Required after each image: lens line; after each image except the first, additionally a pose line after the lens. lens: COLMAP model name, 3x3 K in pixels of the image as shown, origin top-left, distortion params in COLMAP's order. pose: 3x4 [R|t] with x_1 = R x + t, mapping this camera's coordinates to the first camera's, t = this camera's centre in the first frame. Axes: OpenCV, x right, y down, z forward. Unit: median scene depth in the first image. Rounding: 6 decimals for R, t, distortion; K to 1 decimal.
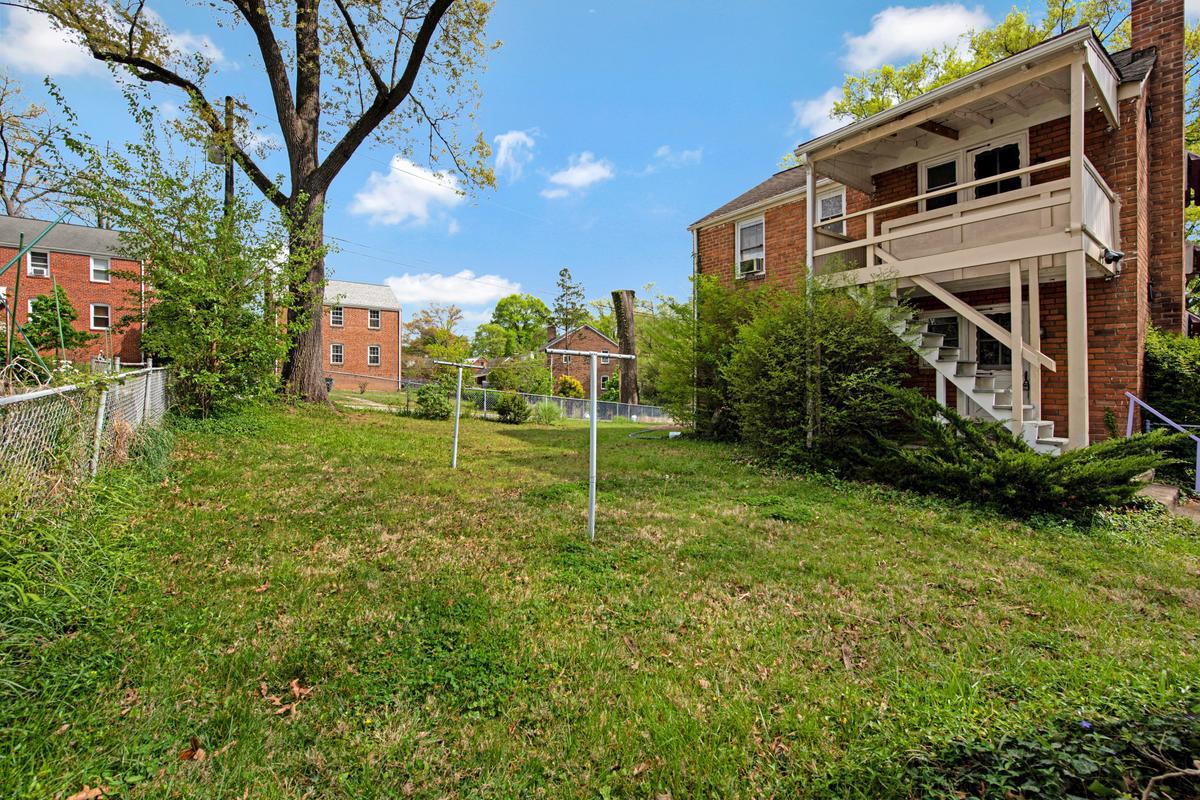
lens RADIAL K [[493.6, 0, 599.7], [0, 493.6, 375.3], [0, 0, 1]] dist [0.000472, -0.000053]
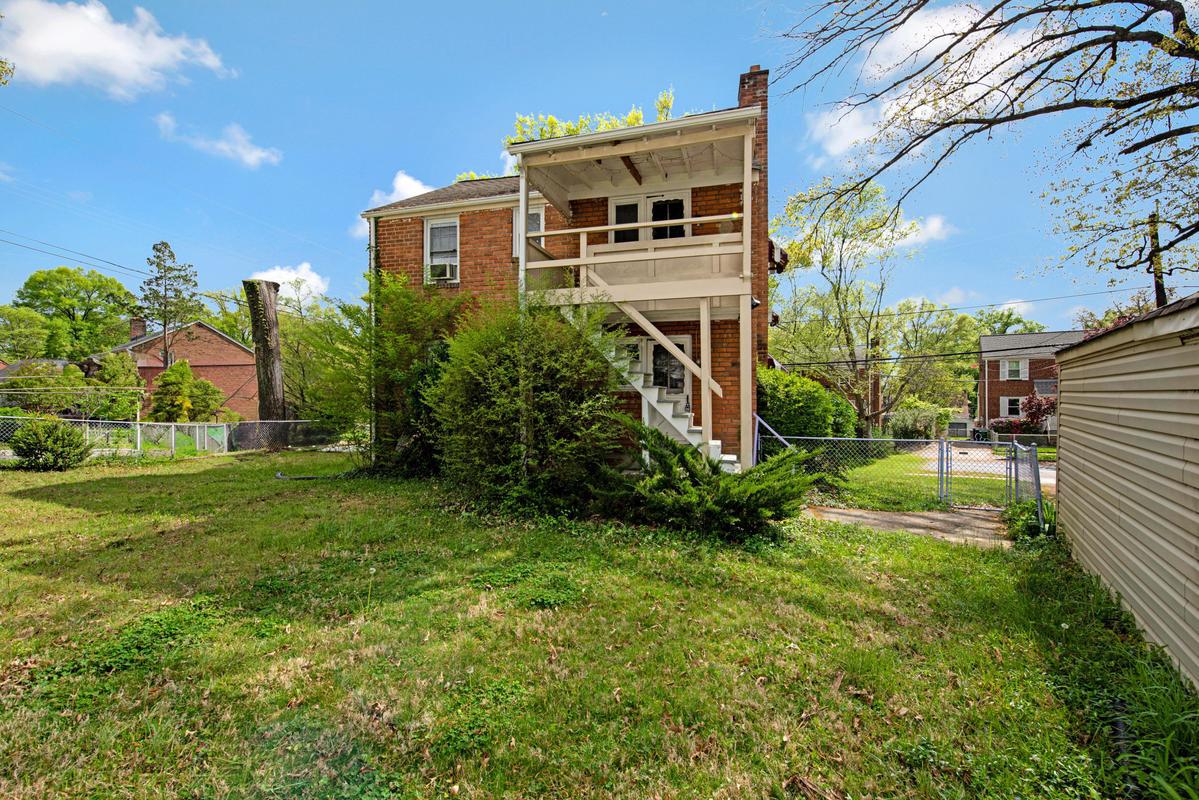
lens RADIAL K [[487.2, 0, 600.4], [0, 487.2, 387.7], [0, 0, 1]] dist [-0.010014, -0.000491]
pose [[0.785713, 0.006697, 0.618555, -0.012960], [-0.007496, 0.999971, -0.001305, -0.018617], [-0.618545, -0.003611, 0.785741, 0.187329]]
